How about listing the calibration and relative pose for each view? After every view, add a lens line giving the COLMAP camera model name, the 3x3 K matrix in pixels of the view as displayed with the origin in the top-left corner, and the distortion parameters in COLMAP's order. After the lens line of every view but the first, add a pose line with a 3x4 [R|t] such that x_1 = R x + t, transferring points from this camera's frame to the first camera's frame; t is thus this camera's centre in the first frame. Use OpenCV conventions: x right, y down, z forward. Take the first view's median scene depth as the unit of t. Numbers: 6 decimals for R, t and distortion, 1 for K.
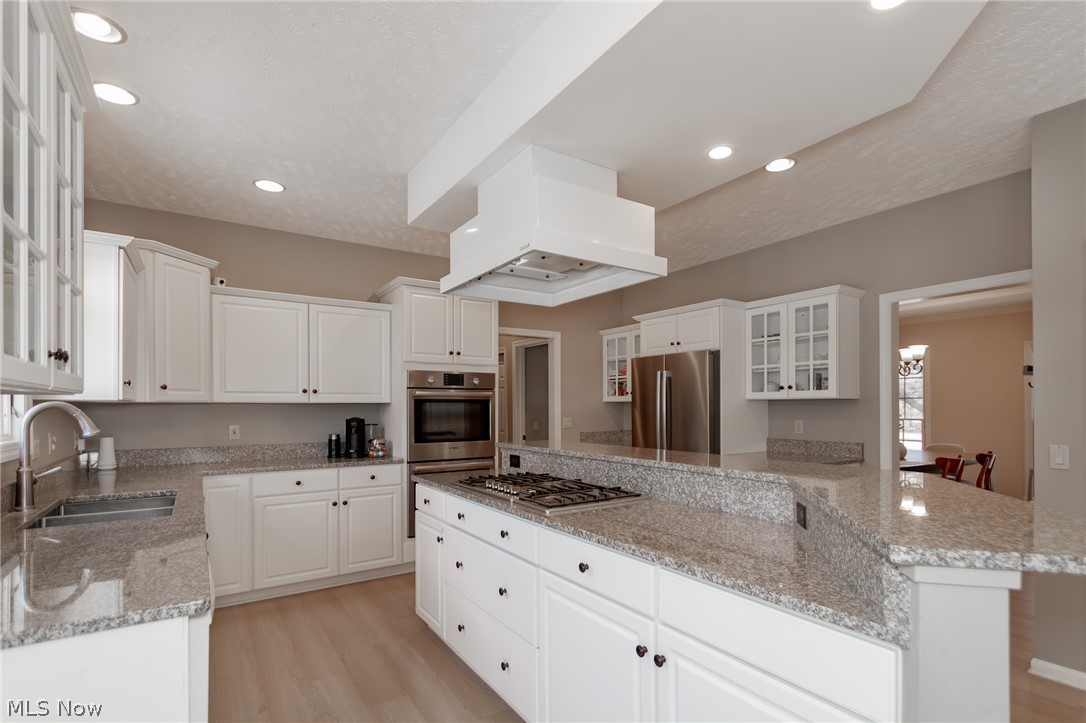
lens RADIAL K [[510.5, 0, 556.8], [0, 510.5, 402.5], [0, 0, 1]] dist [0.006045, -0.000908]
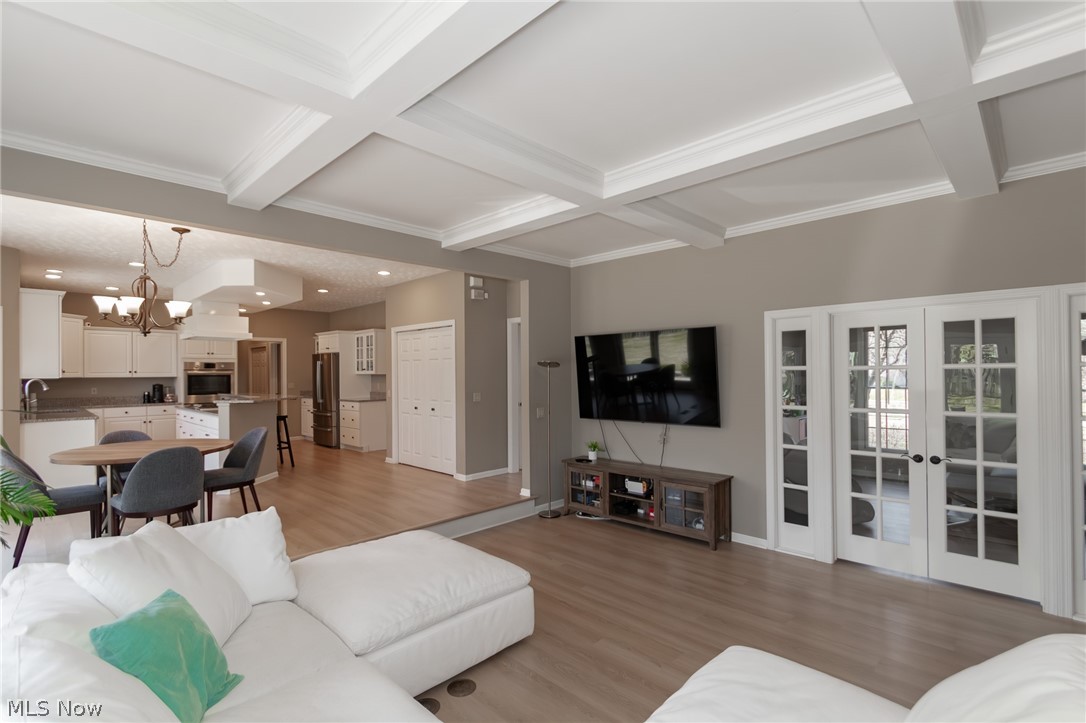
lens RADIAL K [[510.5, 0, 533.1], [0, 510.5, 363.7], [0, 0, 1]] dist [0.006045, -0.000908]
pose [[0.984469, -0.000454, 0.175558, 0.781229], [0.001683, 0.999975, -0.006849, -0.038034], [-0.175551, 0.007038, 0.984445, -1.395948]]
